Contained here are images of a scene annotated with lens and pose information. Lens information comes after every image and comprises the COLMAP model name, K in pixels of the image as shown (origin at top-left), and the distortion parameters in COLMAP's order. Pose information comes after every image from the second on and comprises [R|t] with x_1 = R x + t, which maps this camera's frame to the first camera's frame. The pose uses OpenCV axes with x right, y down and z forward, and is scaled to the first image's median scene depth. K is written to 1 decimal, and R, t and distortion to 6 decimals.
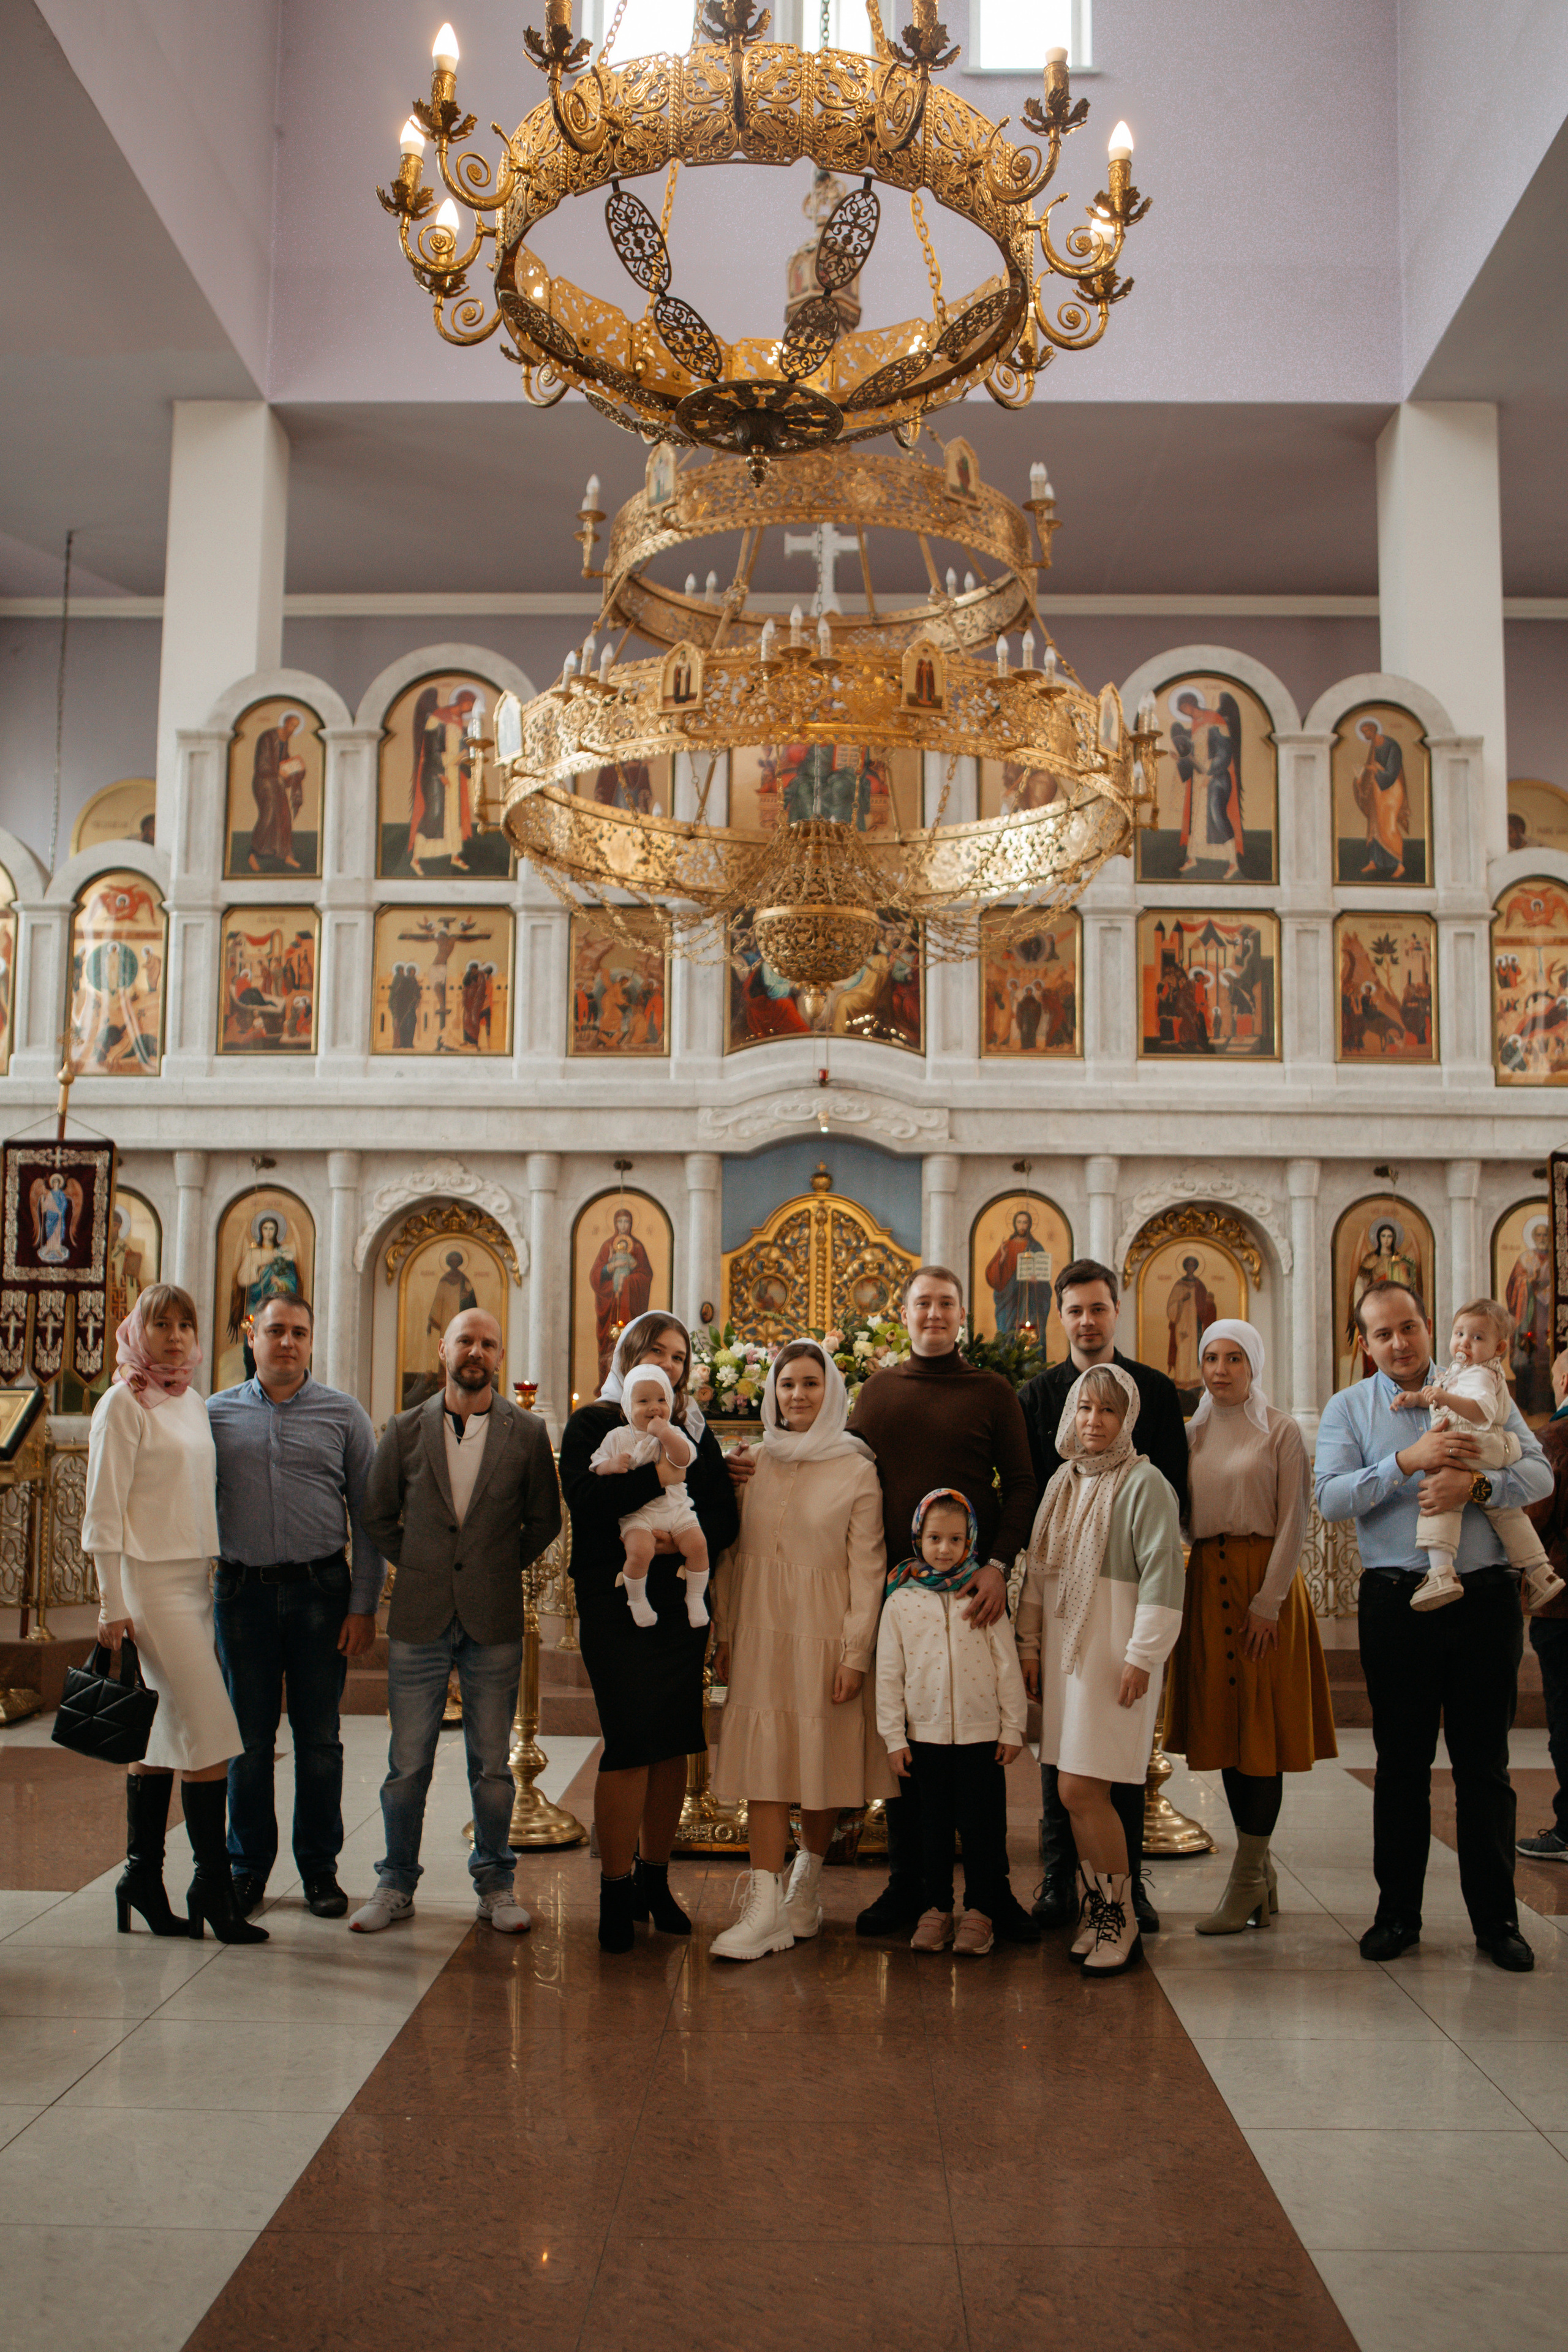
lens RADIAL K [[1986.6, 0, 793.2], [0, 1986.6, 1191.4], [0, 0, 1]] dist [-0.043378, 0.102943]
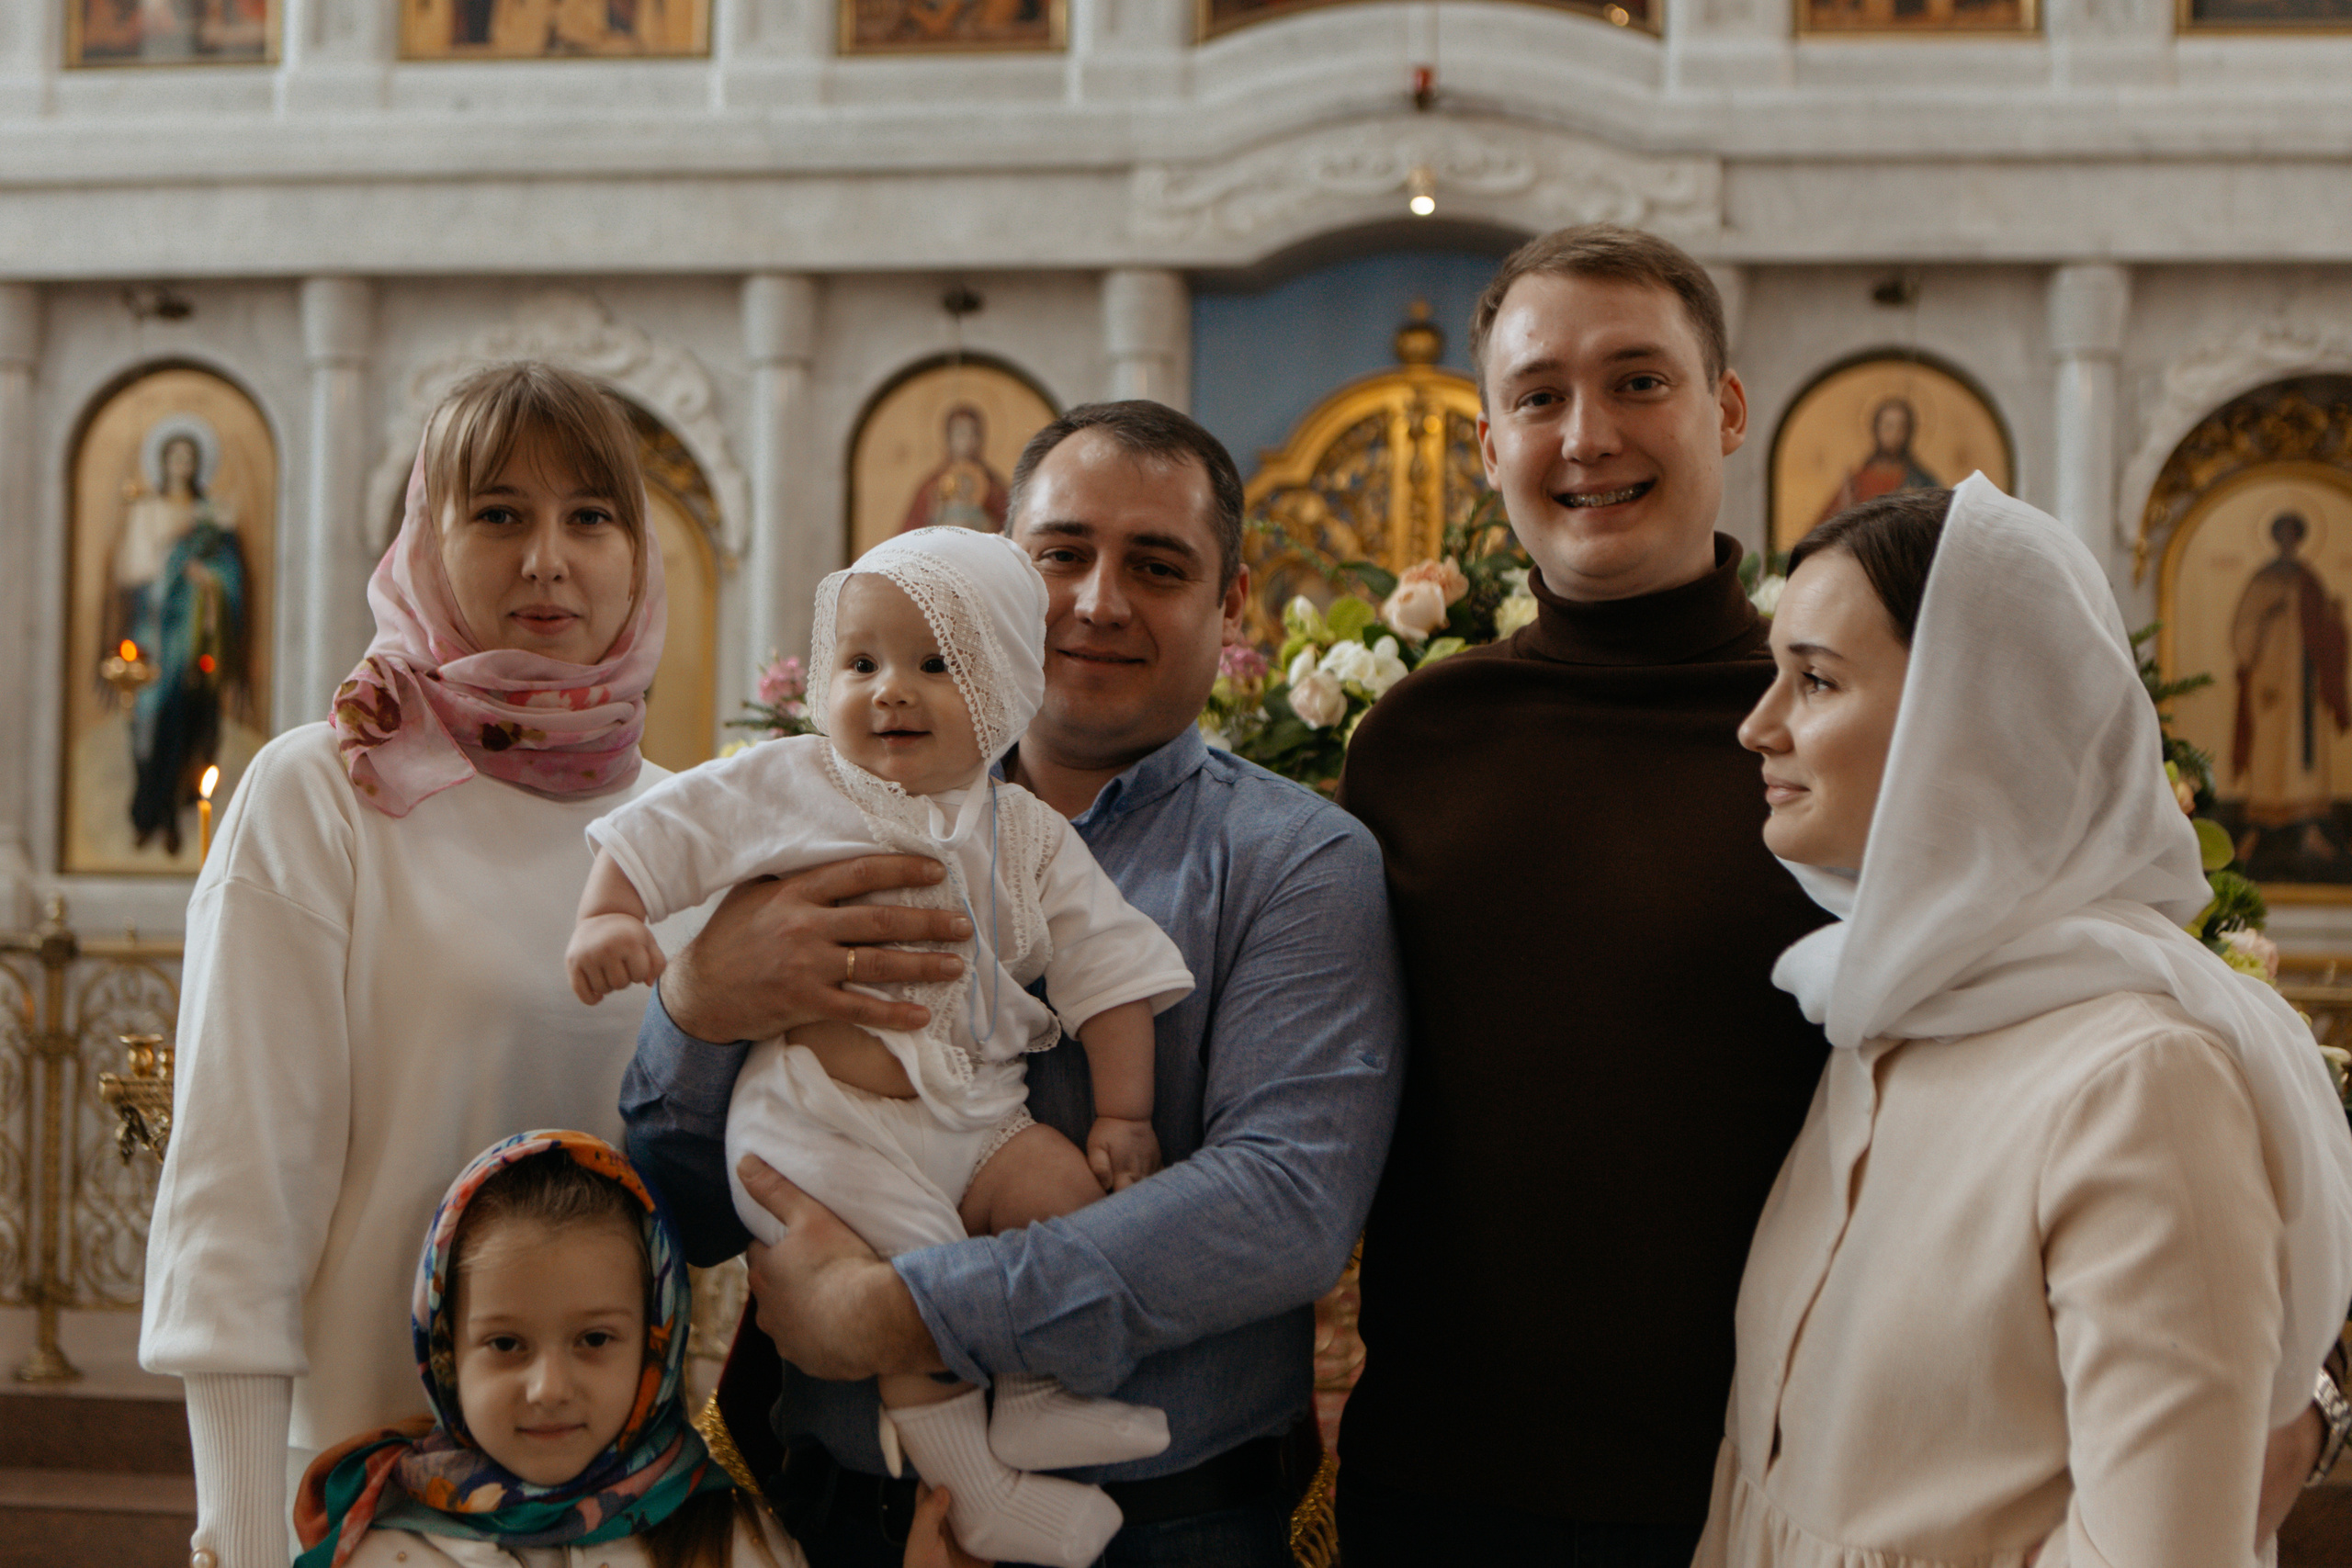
lens RADIAL K [[2989.1, 0, 1155.0], [0, 2989.1, 789.0], [0, 0, 1]] dist [-0.023571, 0.000000]
pose [[0.995351, 0.003480, -0.096248, 0.020053], [0.004093, 0.996916, 0.078374, 0.041609], [0.096224, -0.078404, 0.992267, 0.342110]]
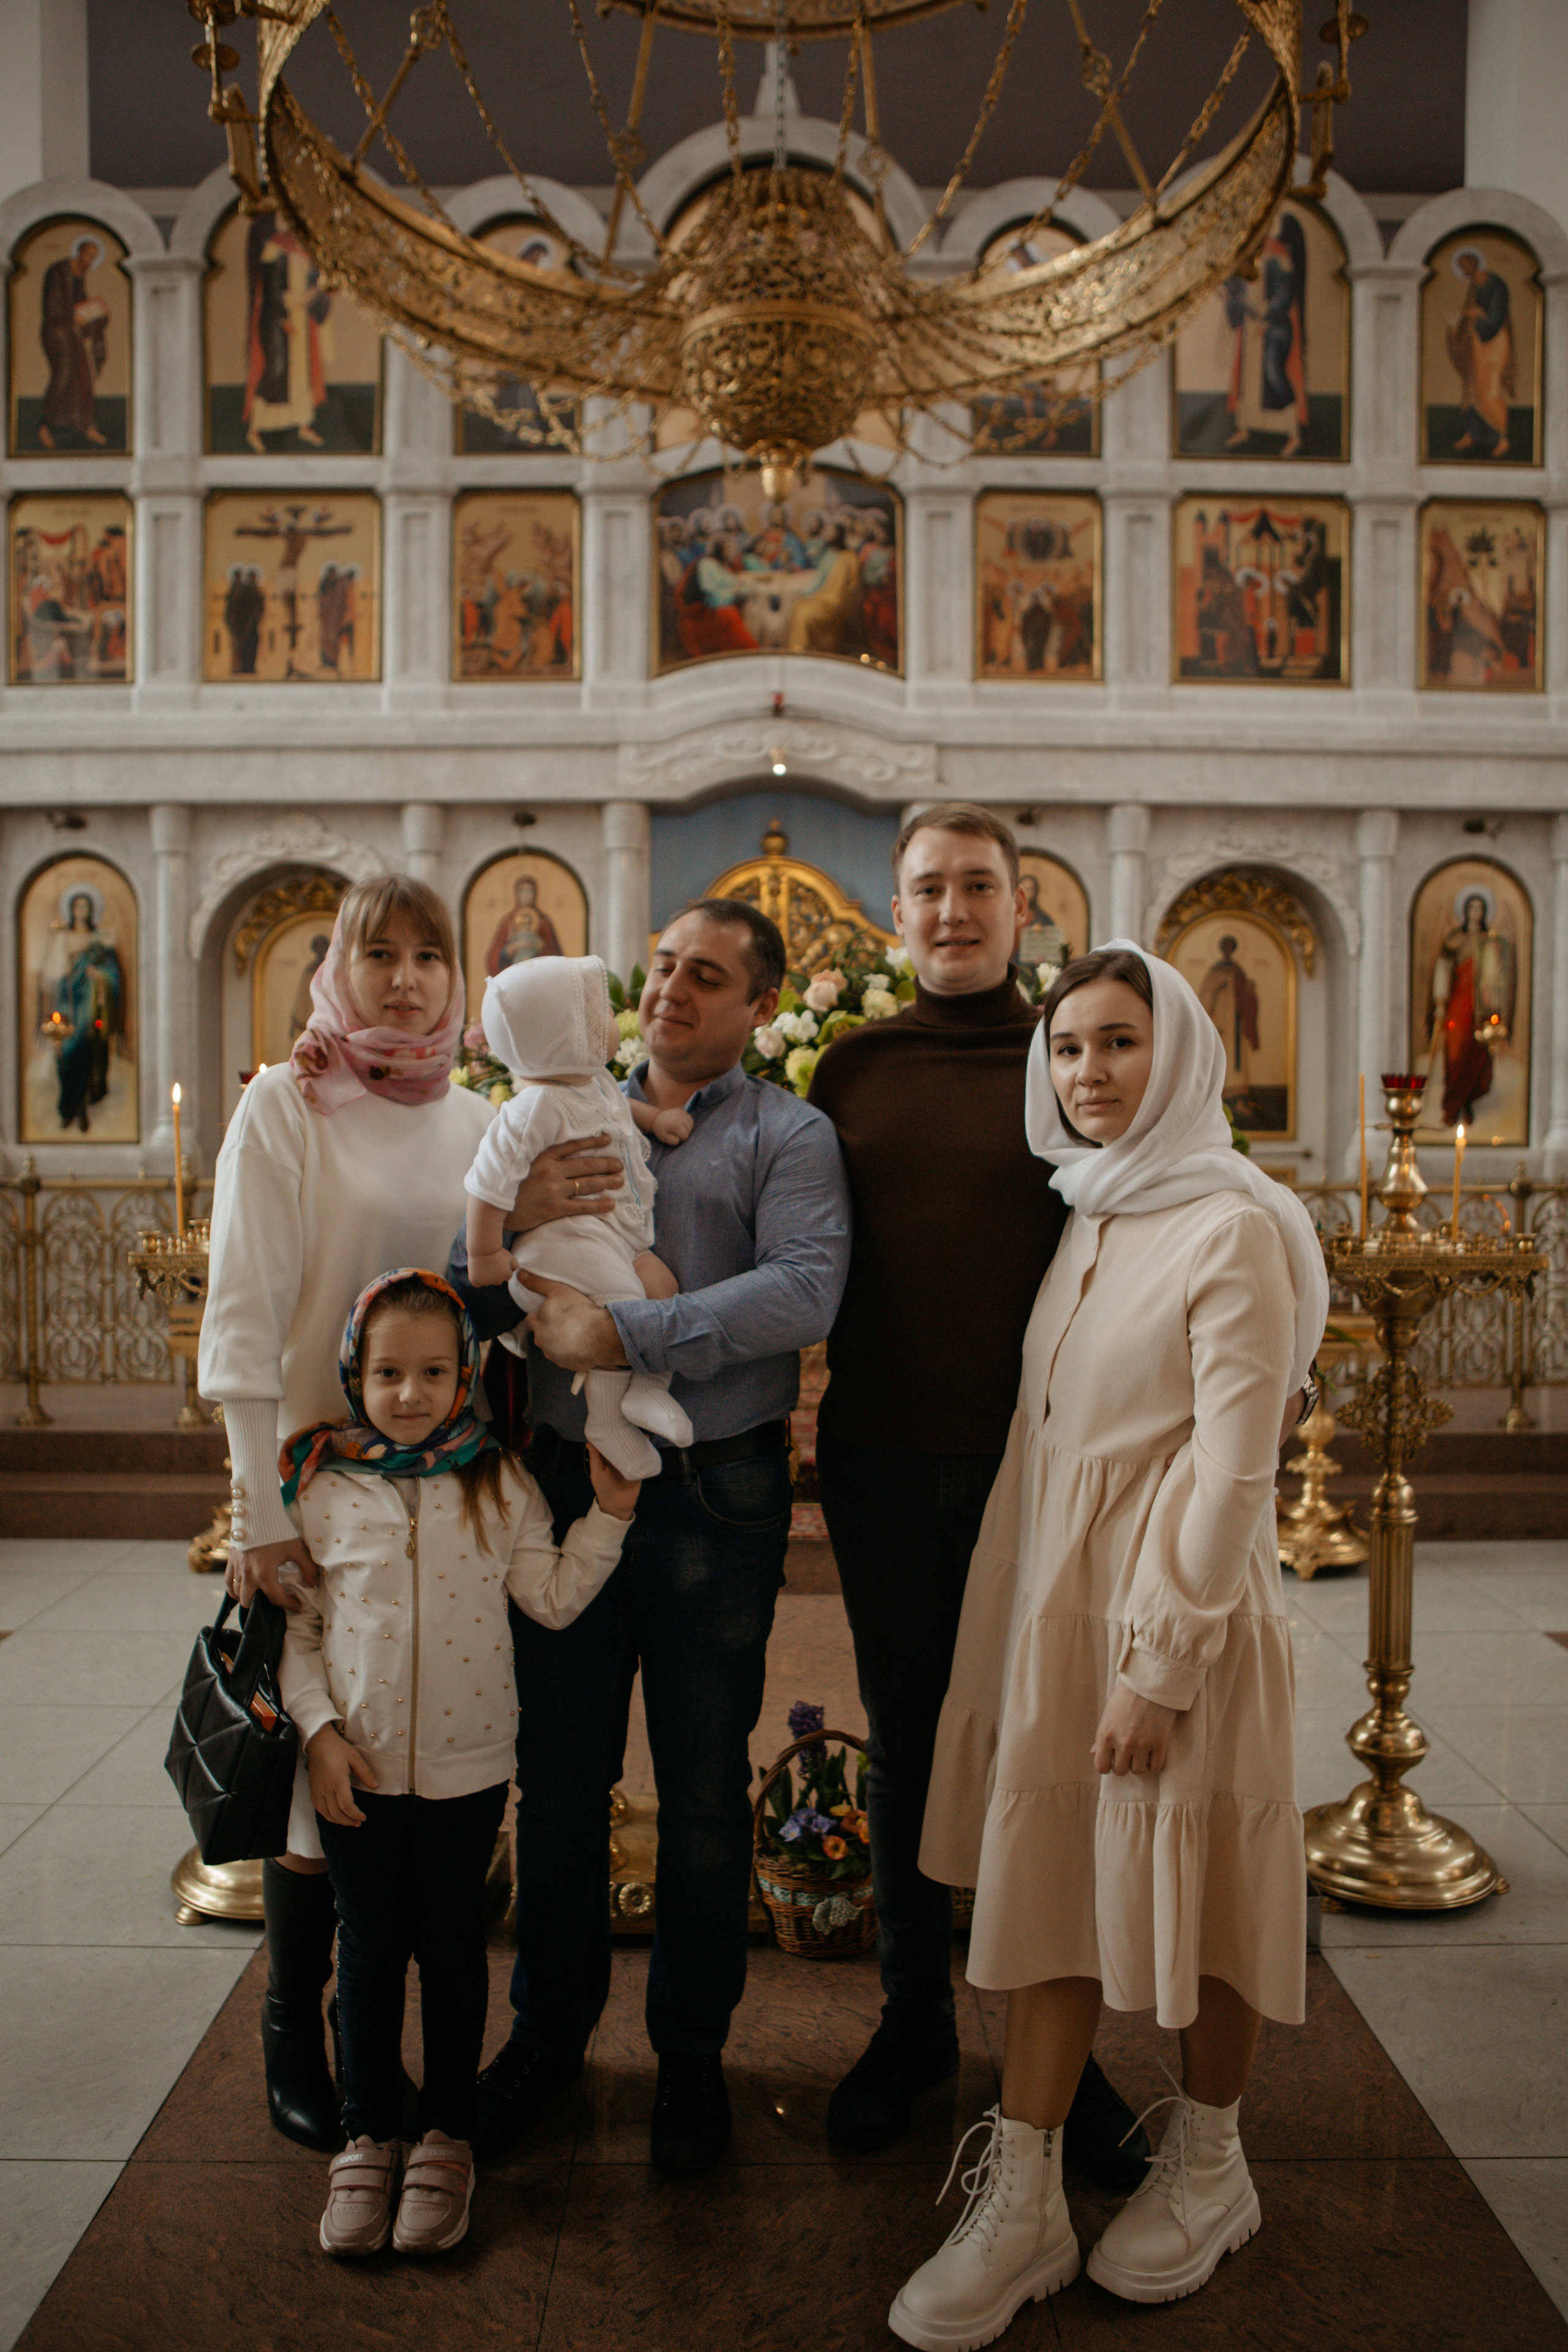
lens RADIAL K [[1720.1, 0, 777.9], [0, 1720.1, 1184.5], [0, 0, 1]] dist [-0.094998, 0.077086]
pose [[0.999629, -0.008892, 0.025727, -0.003654], [0.005246, 0.990350, 0.138488, 0.036444], [-0.026710, -0.138302, 0.990030, 0.301496]]
